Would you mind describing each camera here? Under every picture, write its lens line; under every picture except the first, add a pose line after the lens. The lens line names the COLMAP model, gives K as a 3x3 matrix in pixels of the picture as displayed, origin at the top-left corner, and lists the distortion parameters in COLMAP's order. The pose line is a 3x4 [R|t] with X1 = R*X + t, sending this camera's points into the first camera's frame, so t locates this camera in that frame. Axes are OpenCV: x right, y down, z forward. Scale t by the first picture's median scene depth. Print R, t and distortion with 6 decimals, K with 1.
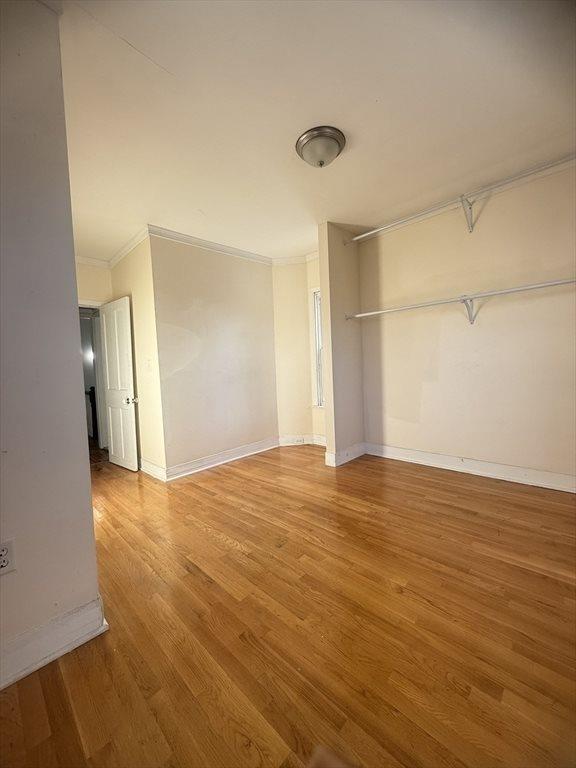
lens RADIAL K [[305.8, 0, 288.1], [0, 305.8, 381.7], [0, 0, 1]] dist [0.000418, 0.000068]
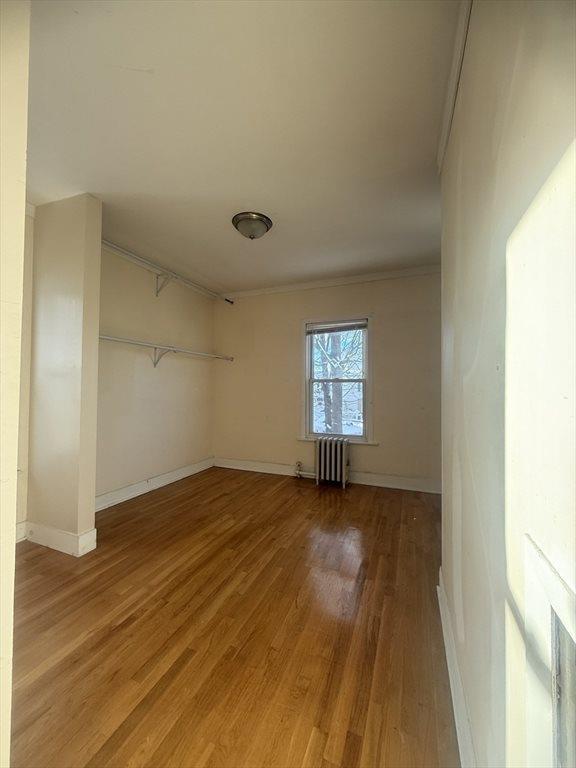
lens RADIAL K [[305.8, 0, 288.1], [0, 305.8, 381.7], [0, 0, 1]] dist [0.000418, 0.000068]
pose [[-0.380940, 0.059957, 0.922654, -0.825989], [0.050067, 0.997769, -0.044167, -0.050560], [-0.923243, 0.029370, -0.383091, 1.062270]]
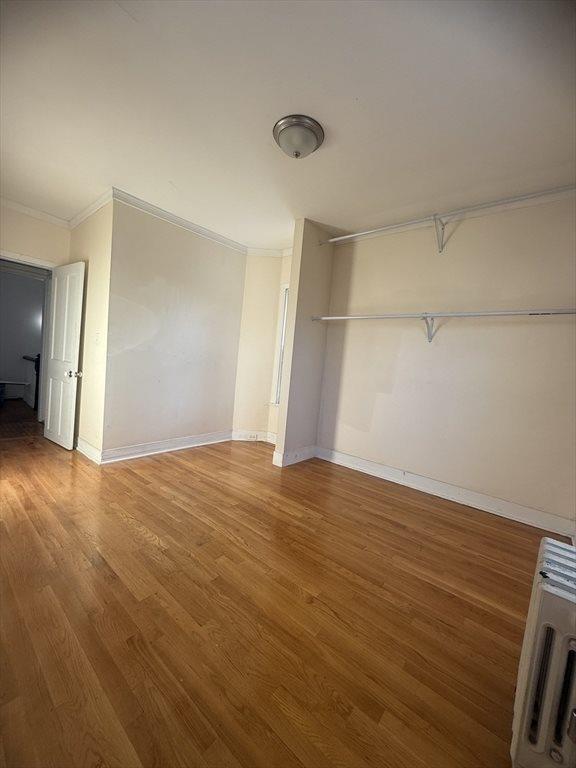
lens RADIAL K [[305.8, 0, 288.1], [0, 305.8, 381.7], [0, 0, 1]] dist [0.000418, 0.000068]
pose [[0.988449, 0.125294, 0.085264, 0.069578], [-0.126368, 0.991957, 0.007298, -0.005726], [-0.083663, -0.017988, 0.996332, 0.024269]]
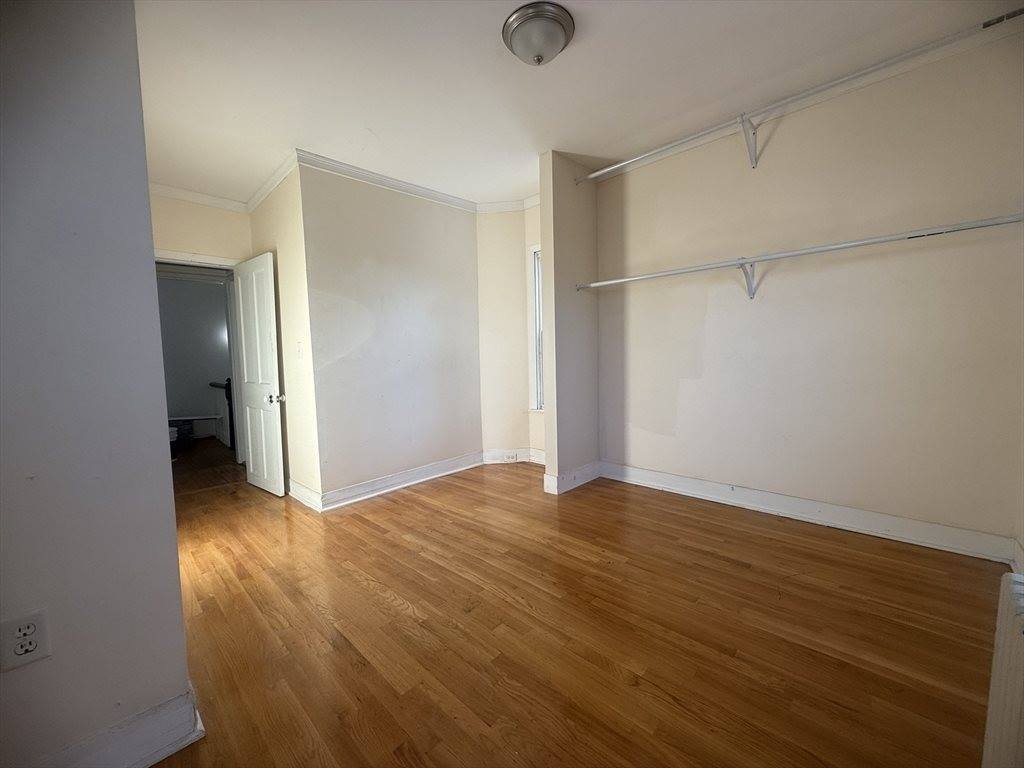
lens RADIAL K [[407.7, 0, 508.0], [0, 407.7, 384.8], [0, 0, 1]] dist [0.000418, 0.000068]
pose [[0.999867, 0.015693, 0.004420, 0.036277], [-0.015795, 0.999582, 0.024197, -0.003075], [-0.004039, -0.024264, 0.999697, 0.053781]]
